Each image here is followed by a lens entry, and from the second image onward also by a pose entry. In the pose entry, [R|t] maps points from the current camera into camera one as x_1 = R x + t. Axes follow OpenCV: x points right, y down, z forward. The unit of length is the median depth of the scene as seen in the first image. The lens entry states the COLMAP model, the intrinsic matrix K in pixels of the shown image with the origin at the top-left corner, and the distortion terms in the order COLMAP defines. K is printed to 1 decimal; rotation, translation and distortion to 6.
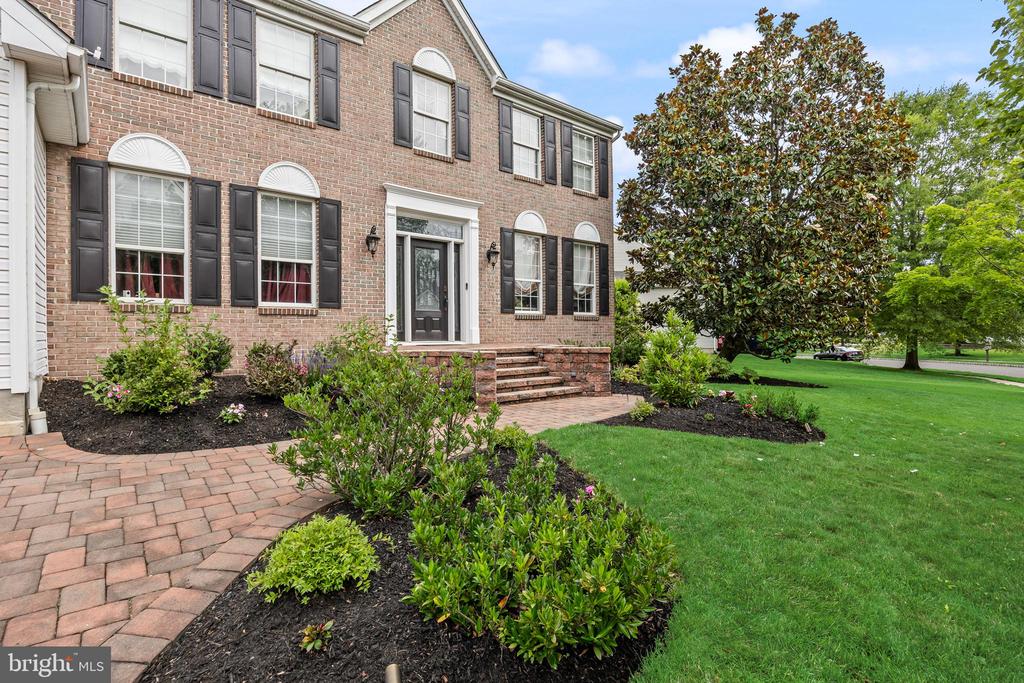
lens RADIAL K [[512.3, 0, 515.3], [0, 512.3, 328.1], [0, 0, 1]] dist [-0.003438, -0.001320]
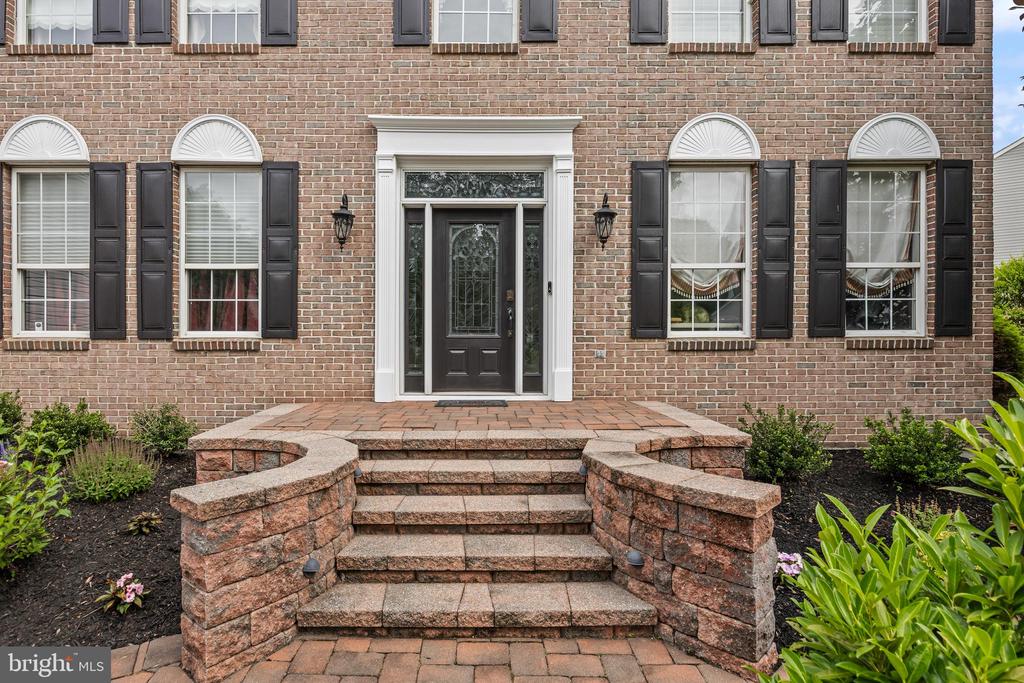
lens RADIAL K [[506.0, 0, 512.0], [0, 506.0, 341.5], [0, 0, 1]] dist [-0.001531, -0.000198]
pose [[0.765560, 0.010819, -0.643273, 0.201262], [0.004164, 0.999754, 0.021770, -0.038108], [0.643351, -0.019345, 0.765327, 0.572923]]
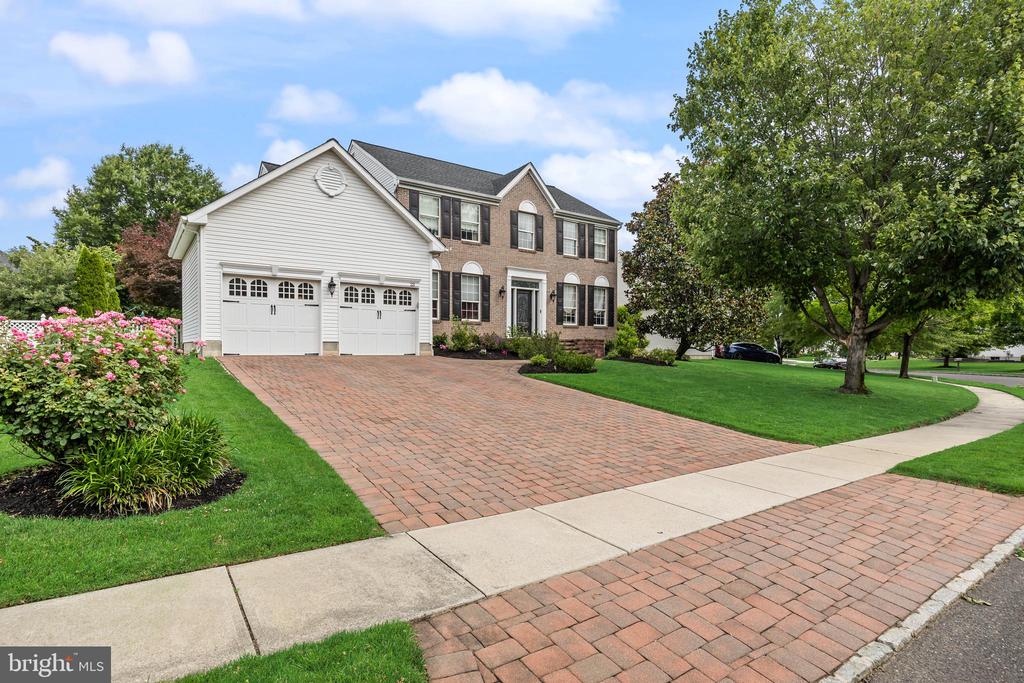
lens RADIAL K [[533.0, 0, 512.0], [0, 533.0, 341.5], [0, 0, 1]] dist [-0.000058, -0.000070]
pose [[0.997342, 0.012638, -0.071756, -0.052997], [-0.012595, 0.999920, 0.001055, 0.039240], [0.071764, -0.000148, 0.997422, -1.151667]]
